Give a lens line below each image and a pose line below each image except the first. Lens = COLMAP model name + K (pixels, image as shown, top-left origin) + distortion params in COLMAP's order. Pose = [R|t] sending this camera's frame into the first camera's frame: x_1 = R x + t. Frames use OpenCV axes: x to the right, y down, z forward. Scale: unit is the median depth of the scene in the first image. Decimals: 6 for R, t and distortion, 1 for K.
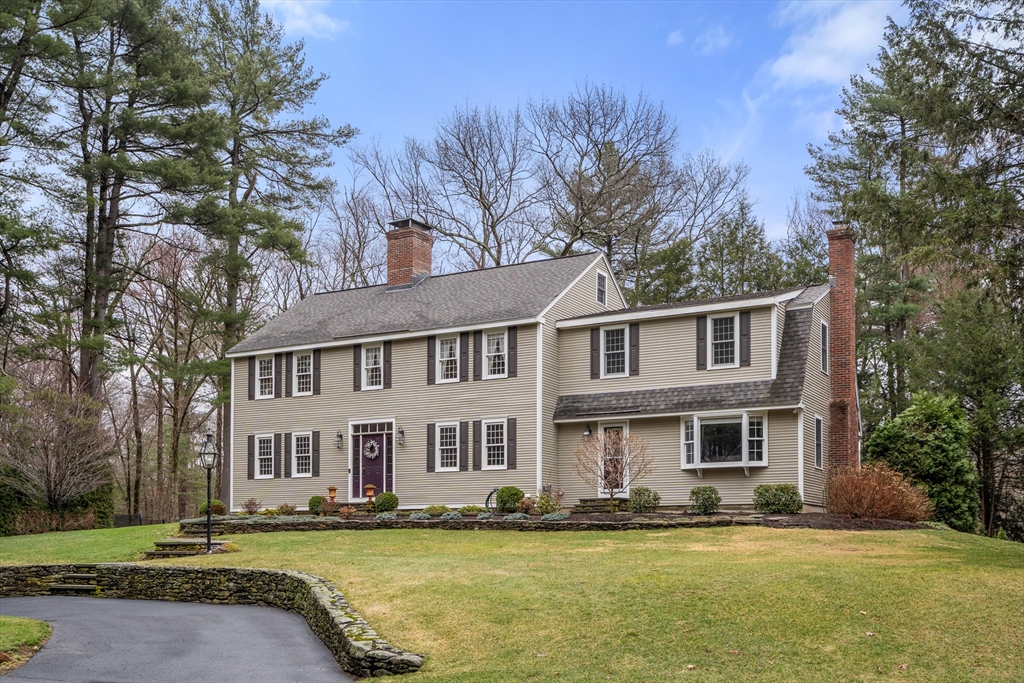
lens RADIAL K [[1023.0, 0, 512.0], [0, 1023.0, 341.5], [0, 0, 1]] dist [0.006854, -0.001129]
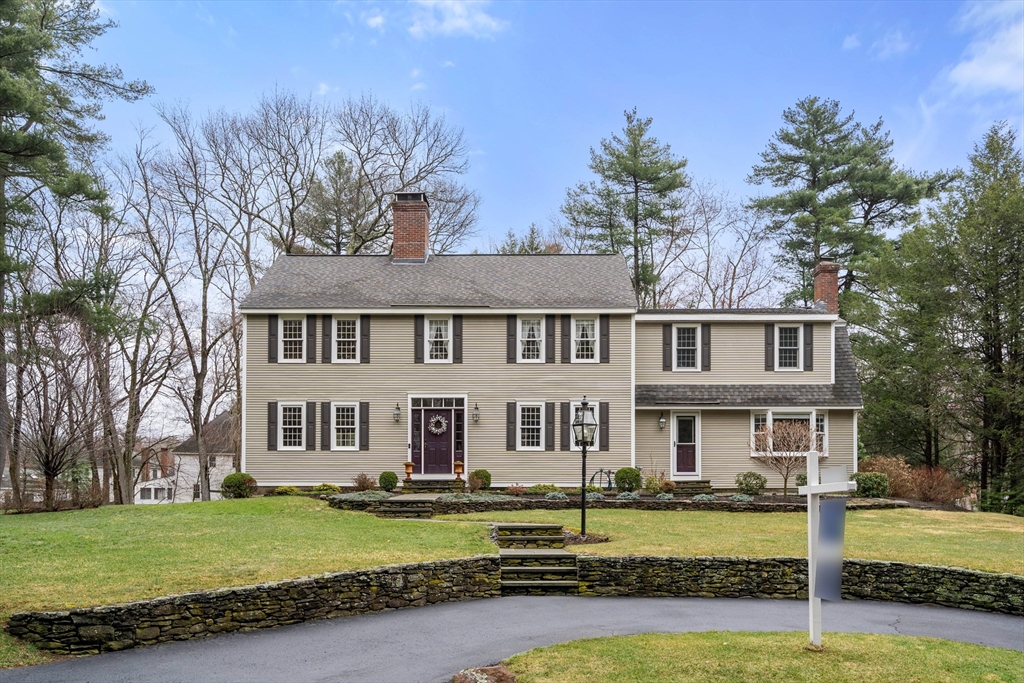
lens RADIAL K [[864.5, 0, 512.0], [0, 864.5, 364.2], [0, 0, 1]] dist [-0.005161, 0.006831]
pose [[0.879978, 0.081849, 0.467910, -0.487558], [-0.093548, 0.995613, 0.001775, 0.042656], [-0.465712, -0.045334, 0.883775, 0.260427]]
